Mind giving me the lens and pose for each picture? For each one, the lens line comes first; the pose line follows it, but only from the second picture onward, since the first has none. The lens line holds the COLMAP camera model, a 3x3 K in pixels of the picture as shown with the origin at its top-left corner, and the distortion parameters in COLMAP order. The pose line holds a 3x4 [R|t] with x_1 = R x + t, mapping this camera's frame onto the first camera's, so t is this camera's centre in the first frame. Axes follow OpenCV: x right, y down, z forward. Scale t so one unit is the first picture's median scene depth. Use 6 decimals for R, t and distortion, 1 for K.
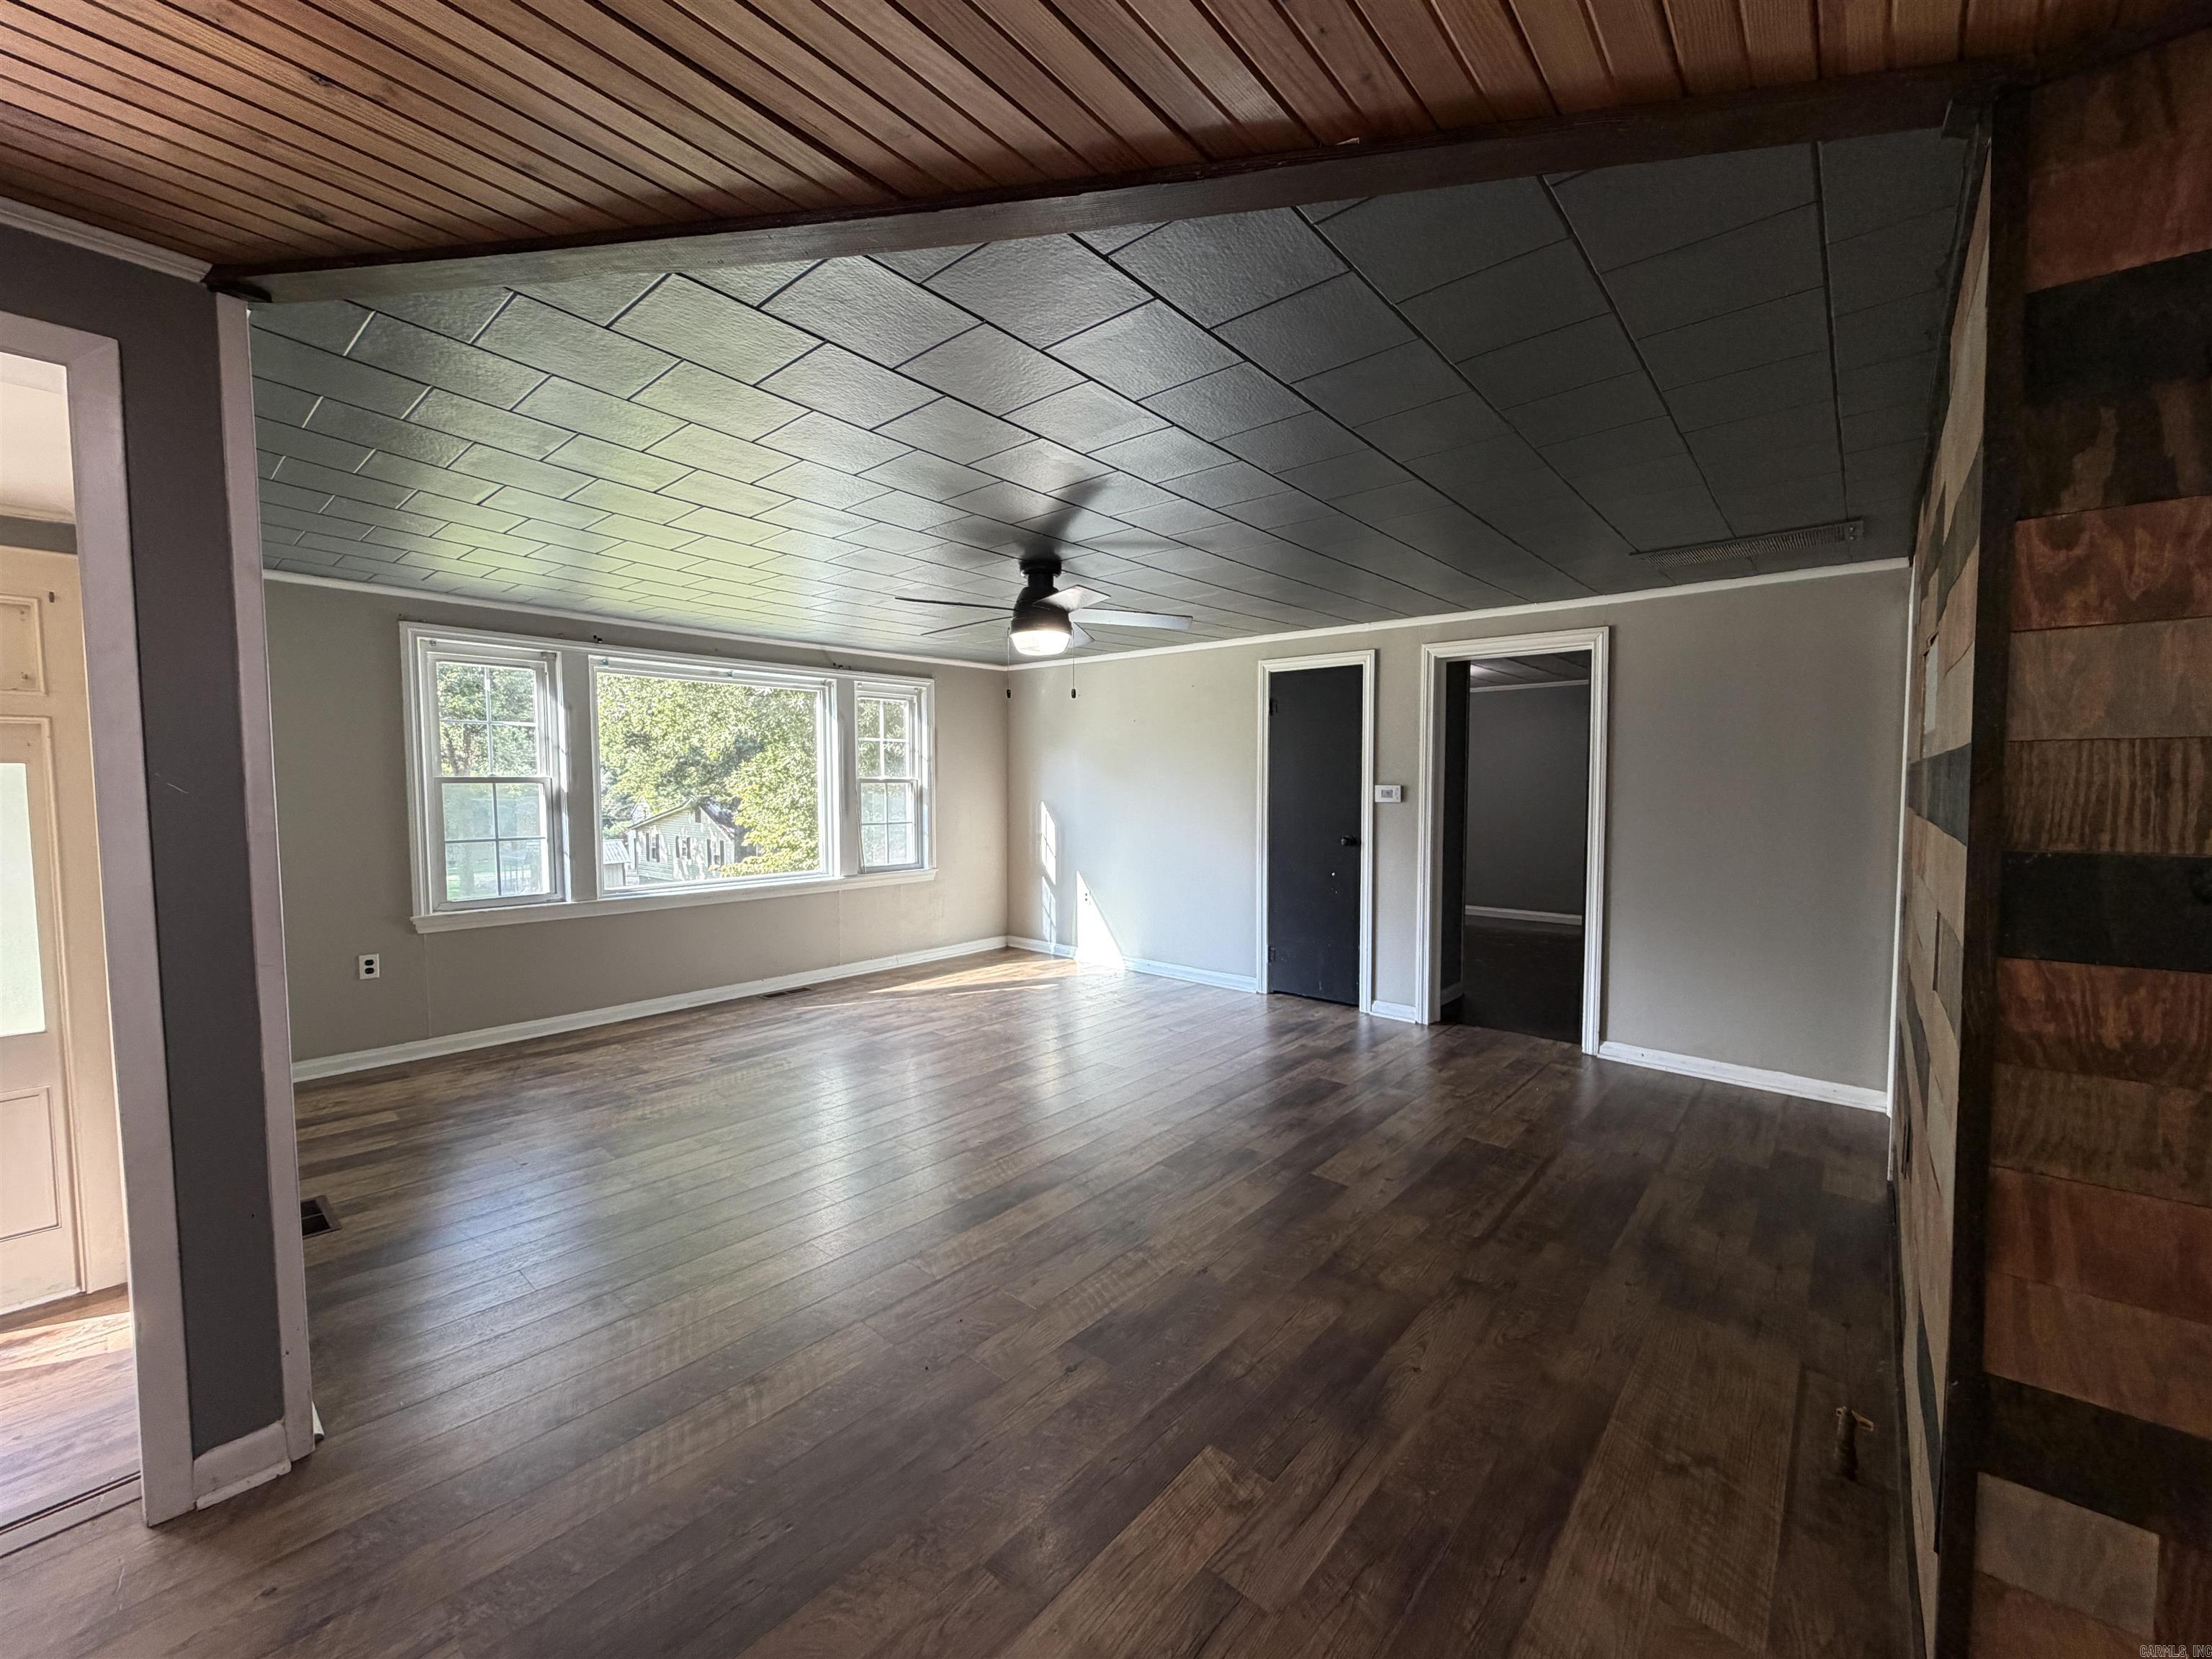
lens RADIAL K [[876.5, 0, 1091.7], [0, 876.5, 828.4], [0, 0, 1]] dist [0.001370, -0.000225]
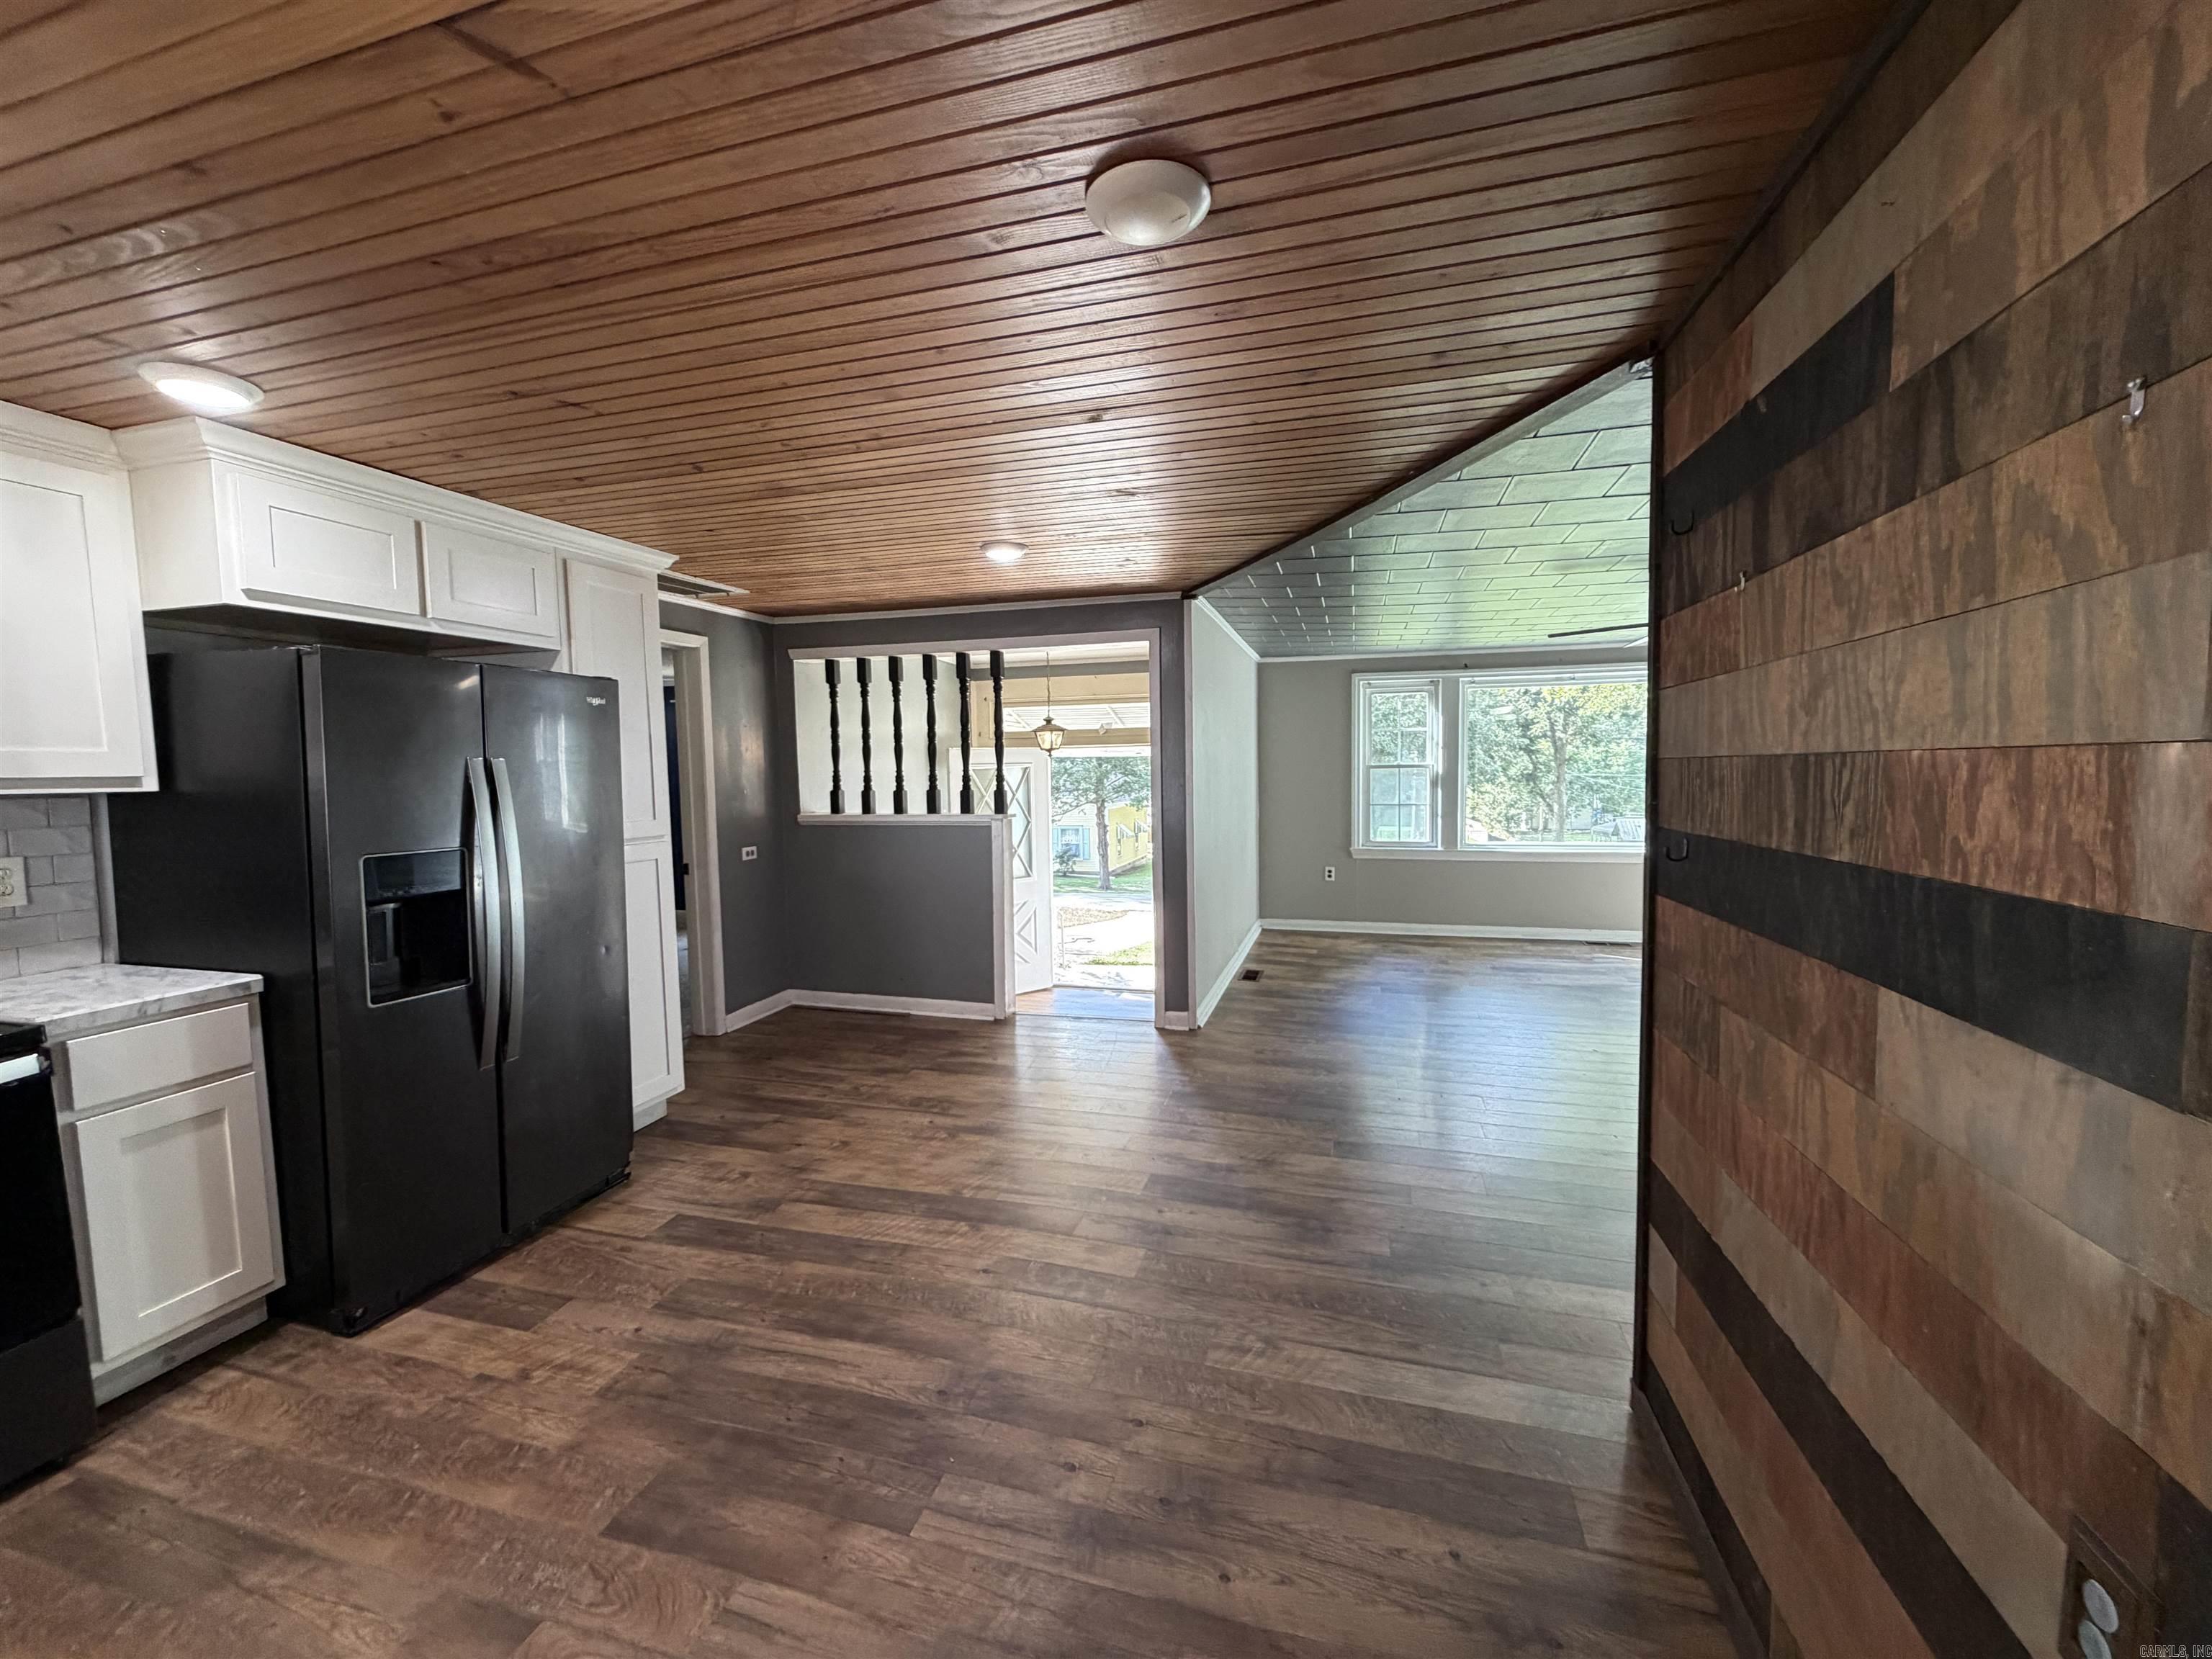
lens RADIAL K [[876.5, 0, 1107.5], [0, 876.5, 828.3], [0, 0, 1]] dist [0.001370, -0.000225]
pose [[0.431520, 0.059102, -0.900165, 0.601890], [-0.034006, 0.998208, 0.049238, -0.005029], [0.901462, 0.009364, 0.432756, -0.173935]]
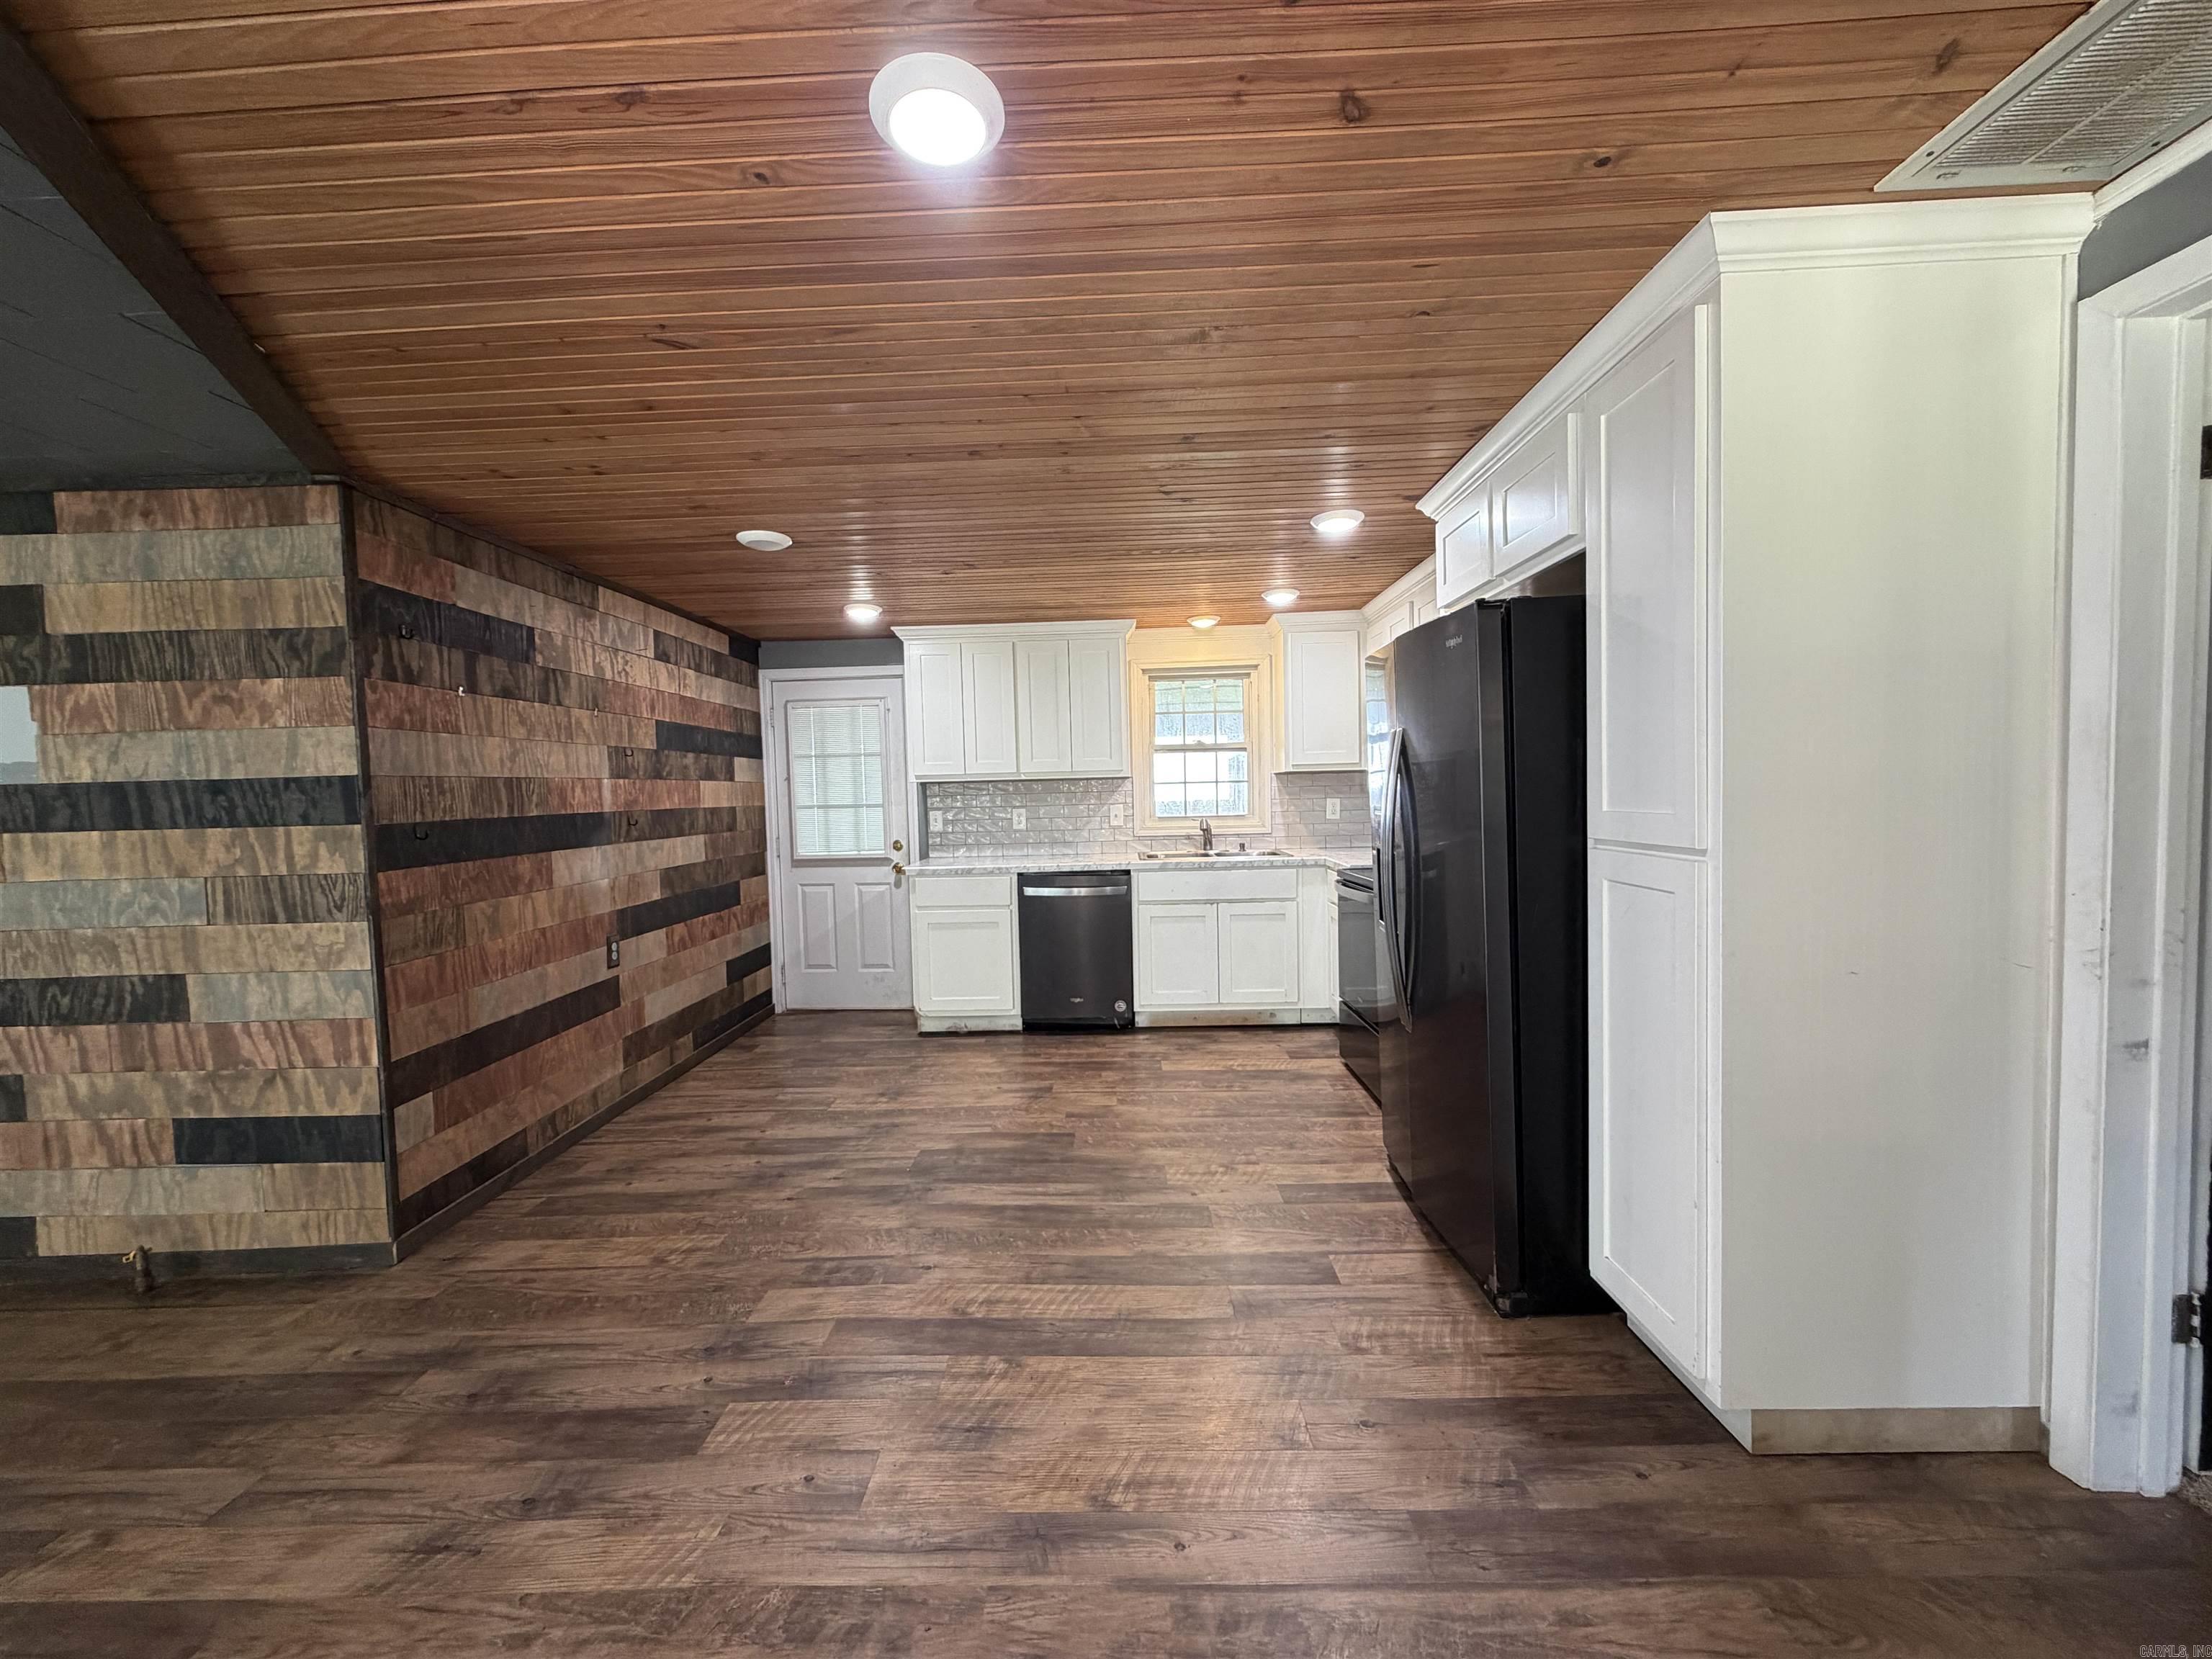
lens RADIAL K [[876.5, 0, 1100.5], [0, 876.5, 830.5], [0, 0, 1]] dist [0.001370, -0.000225]
pose [[-0.644683, -0.014381, 0.764315, -0.527755], [0.070674, 0.994420, 0.078322, -0.001097], [-0.761176, 0.104510, -0.640069, 0.292679]]
